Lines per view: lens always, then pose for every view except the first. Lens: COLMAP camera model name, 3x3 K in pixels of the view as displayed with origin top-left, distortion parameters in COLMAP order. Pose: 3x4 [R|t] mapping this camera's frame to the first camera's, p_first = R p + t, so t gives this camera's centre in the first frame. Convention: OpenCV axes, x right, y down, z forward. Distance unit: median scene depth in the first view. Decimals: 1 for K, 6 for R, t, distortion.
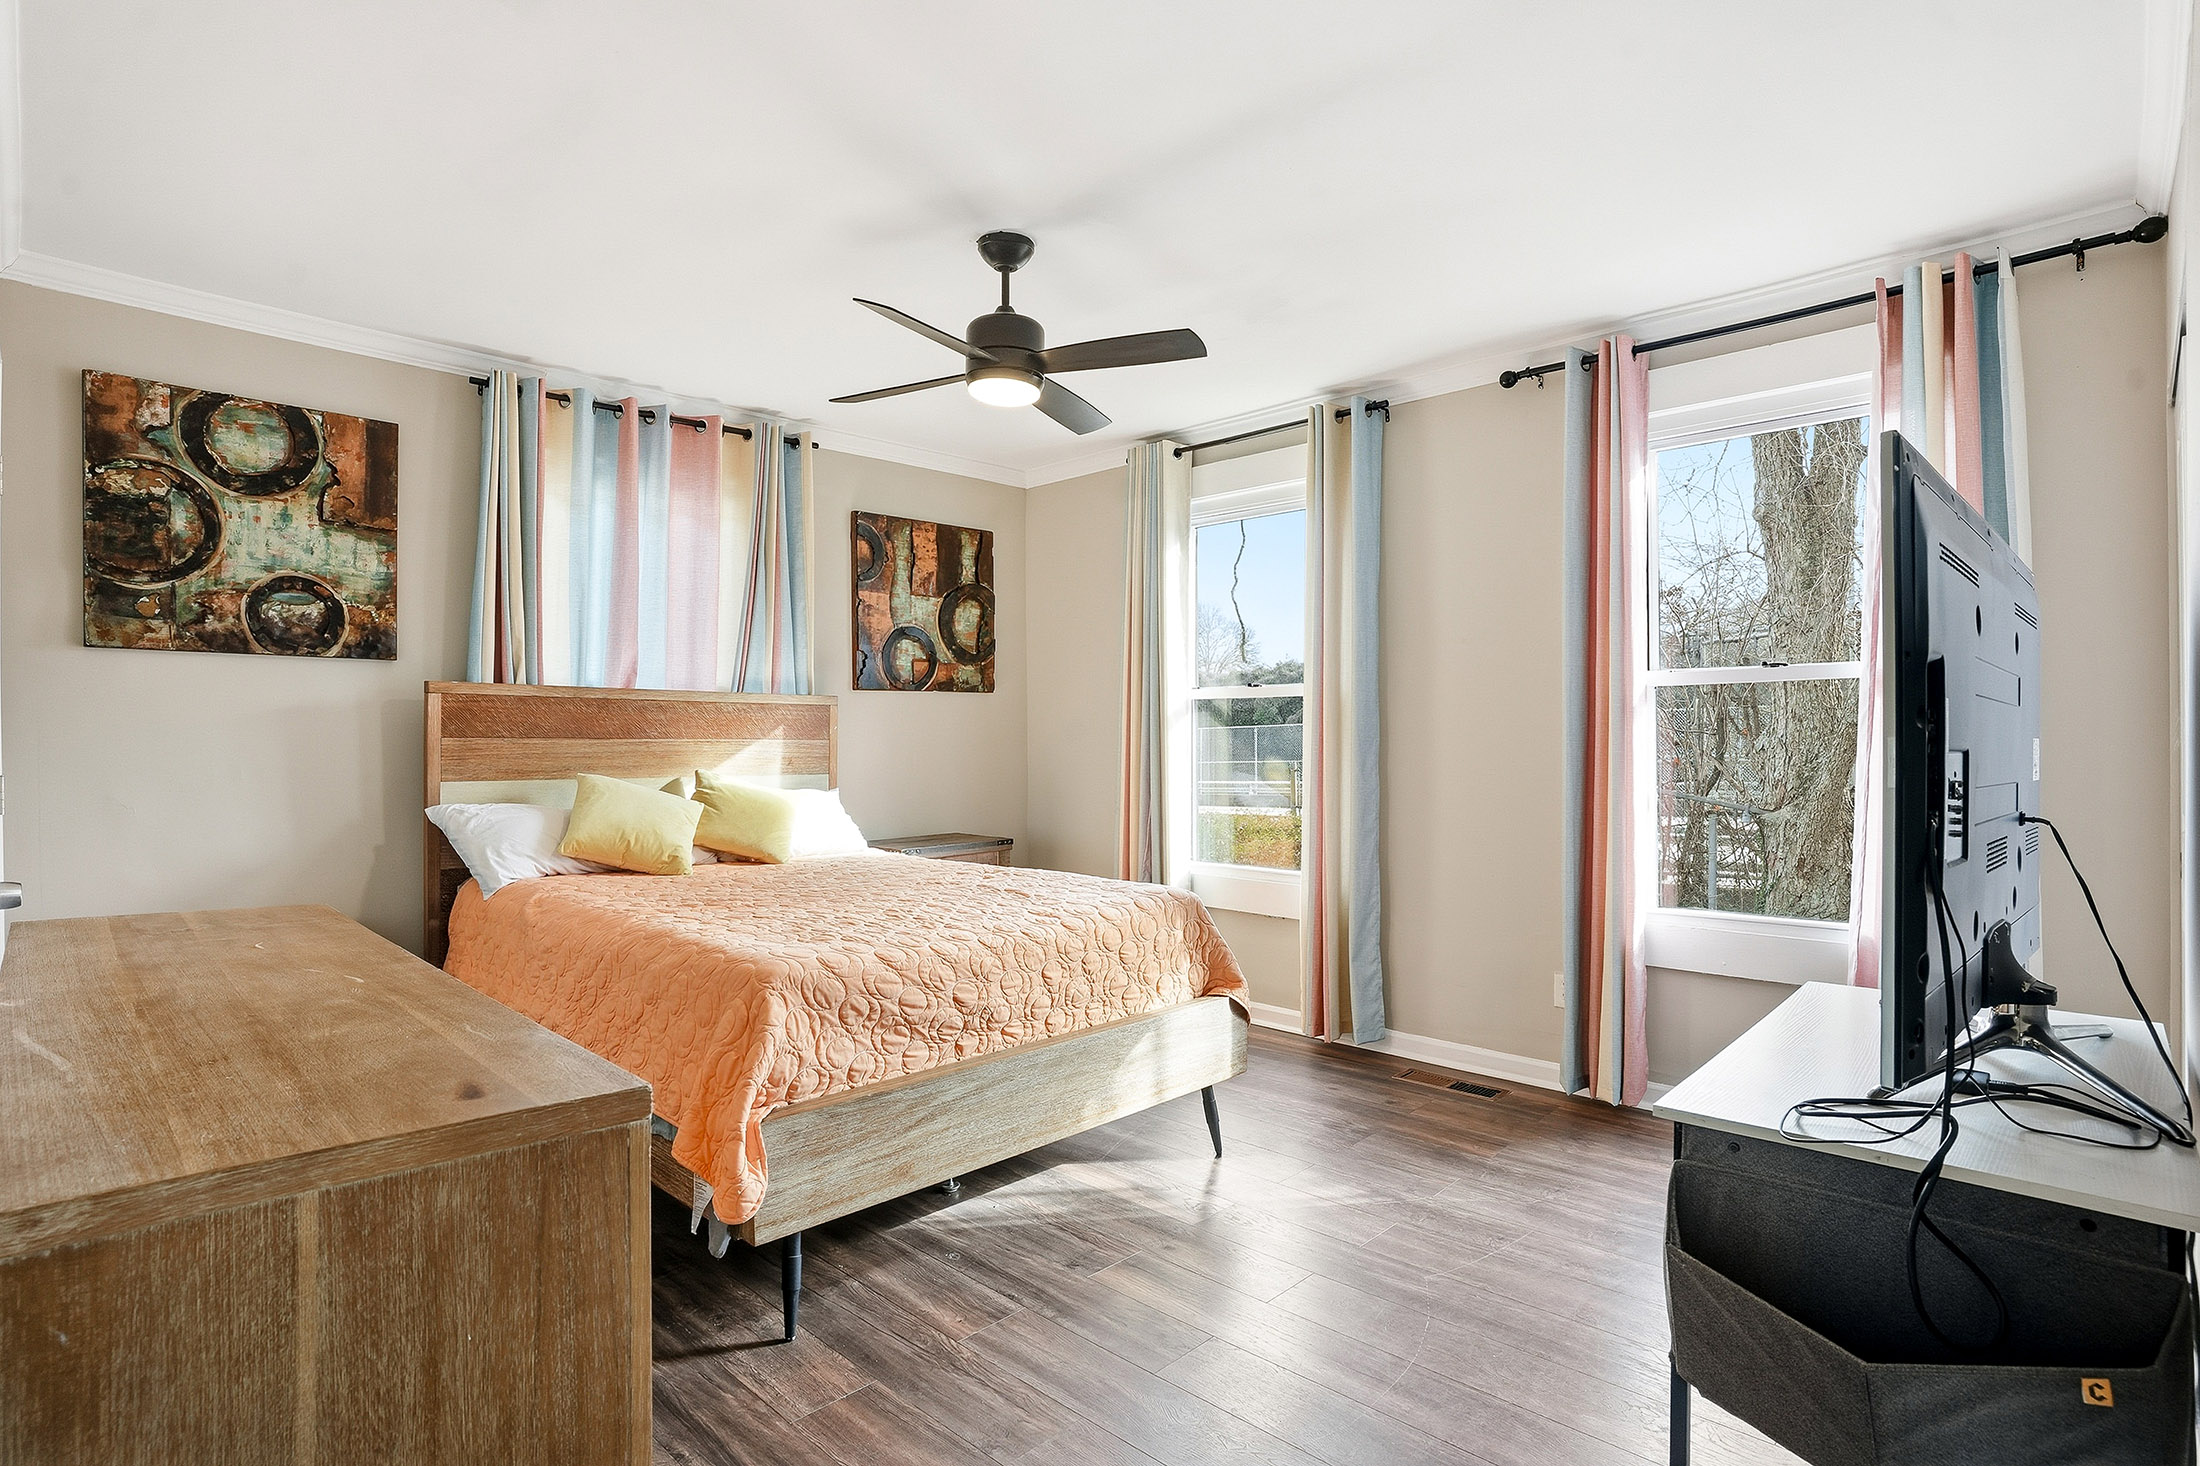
lens RADIAL K [[1086.3, 0, 1100.0], [0, 1086.3, 733.0], [0, 0, 1]] dist [-0.070251, 0.043154]
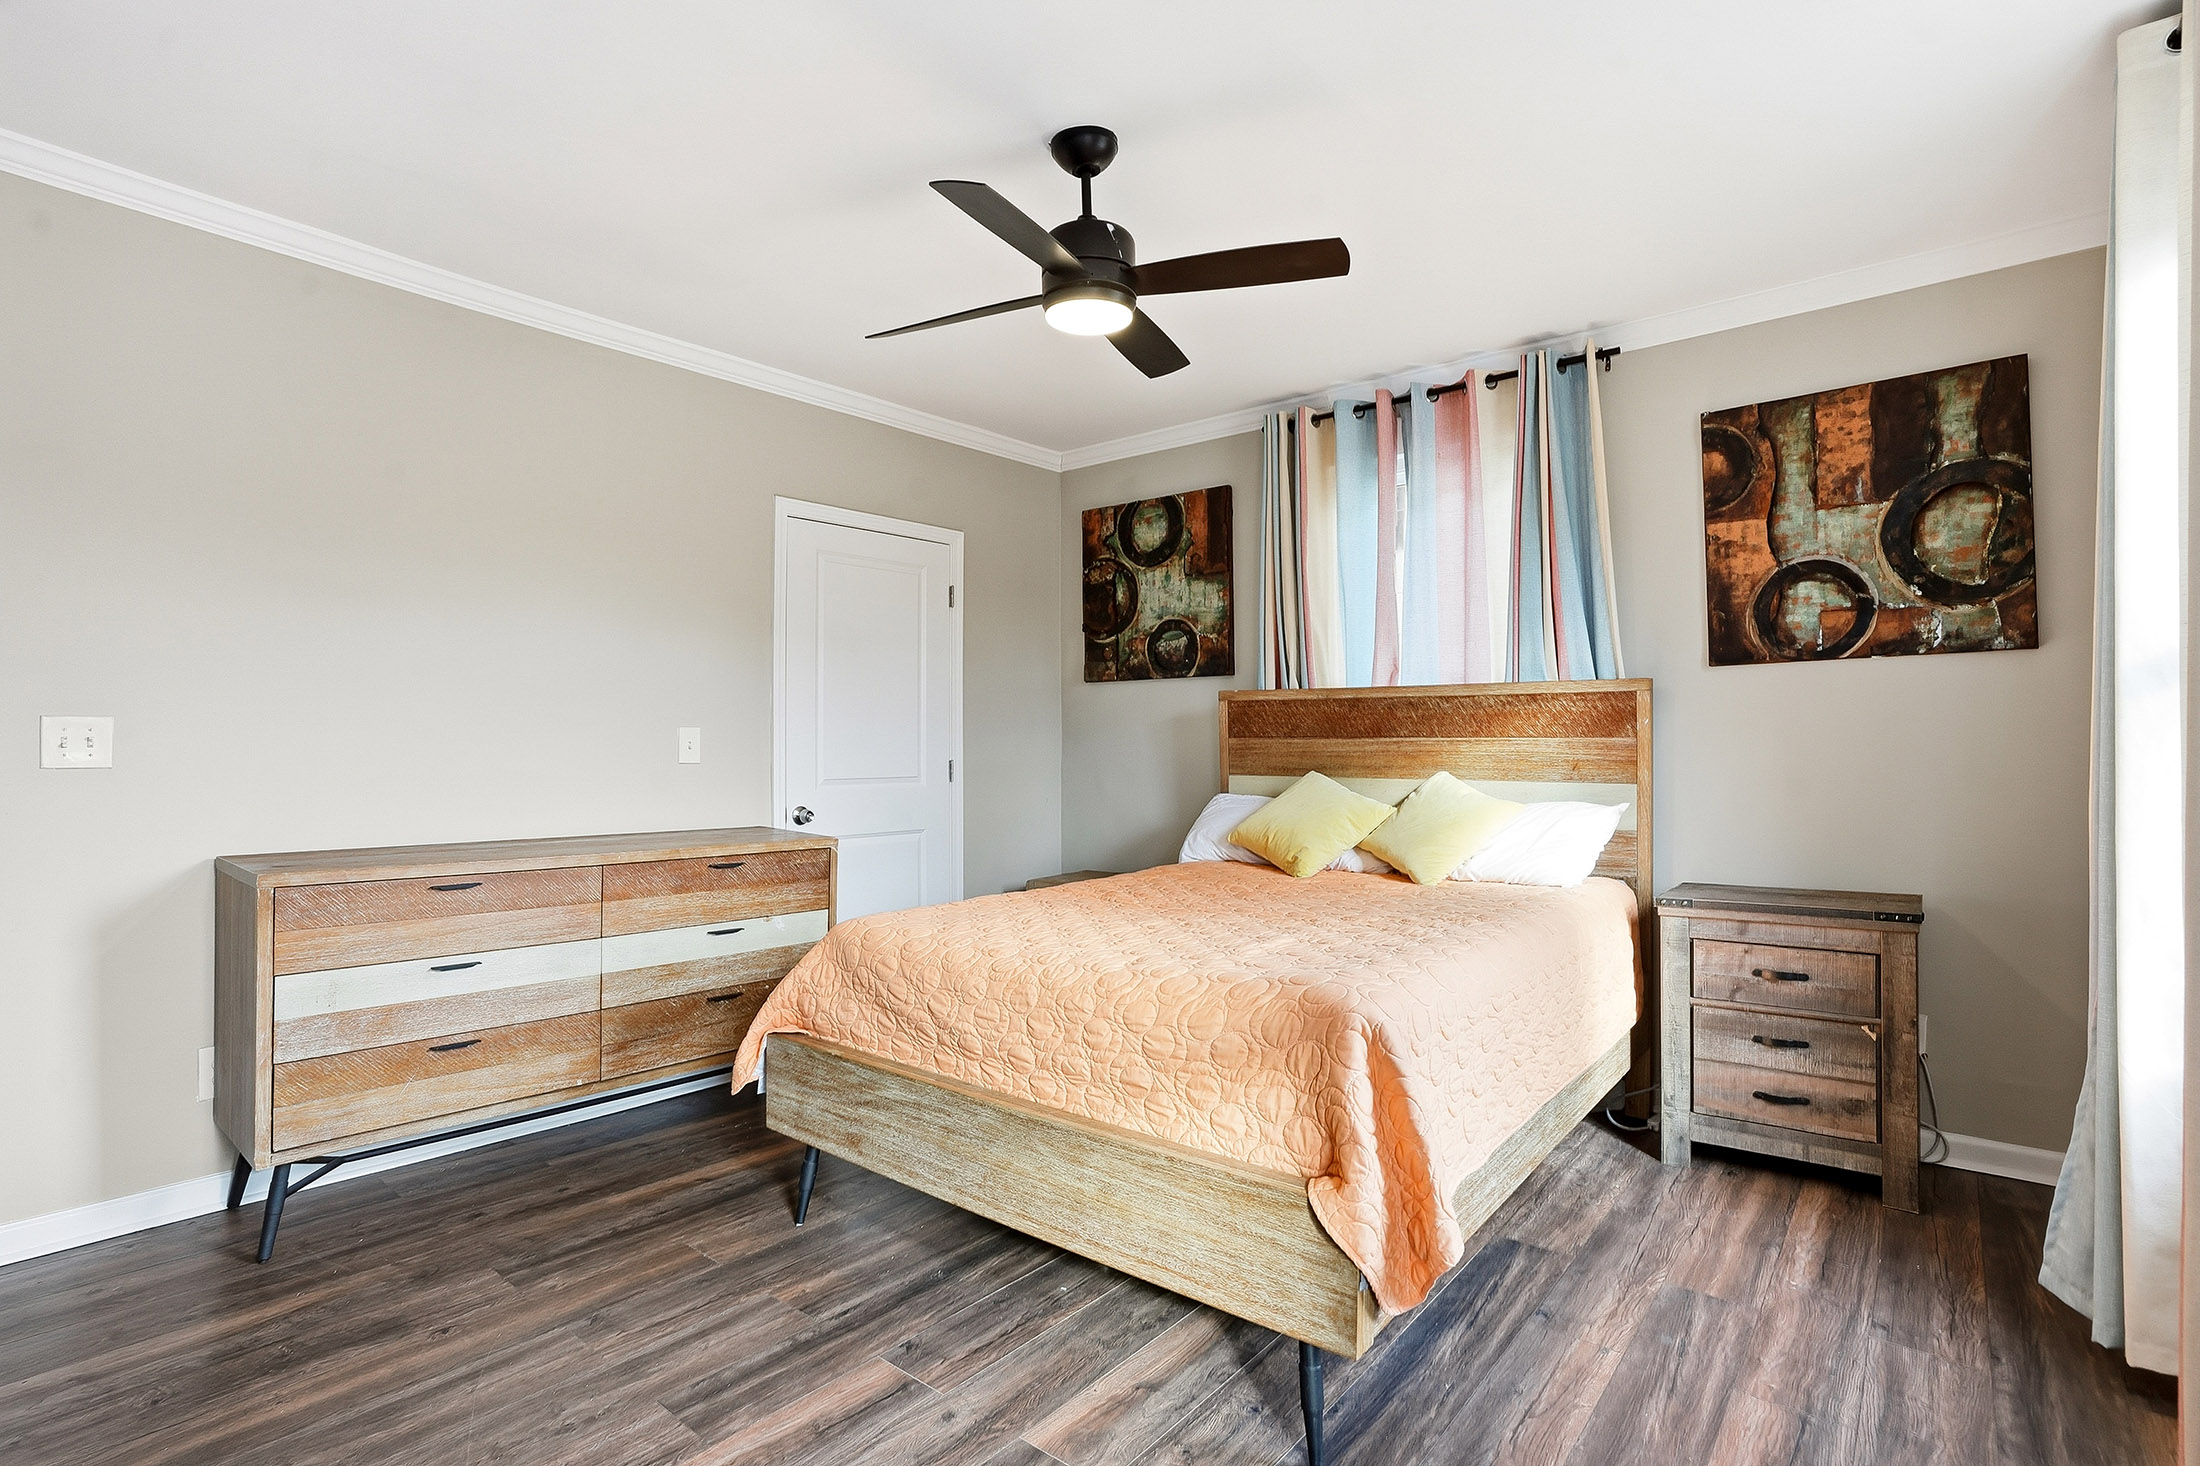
lens RADIAL K [[1086.3, 0, 1100.0], [0, 1086.3, 733.0], [0, 0, 1]] dist [-0.070251, 0.043154]
pose [[0.090077, -0.010363, -0.995881, 0.591130], [0.007848, 0.999922, -0.009695, 0.009620], [0.995904, -0.006942, 0.090151, 0.750740]]
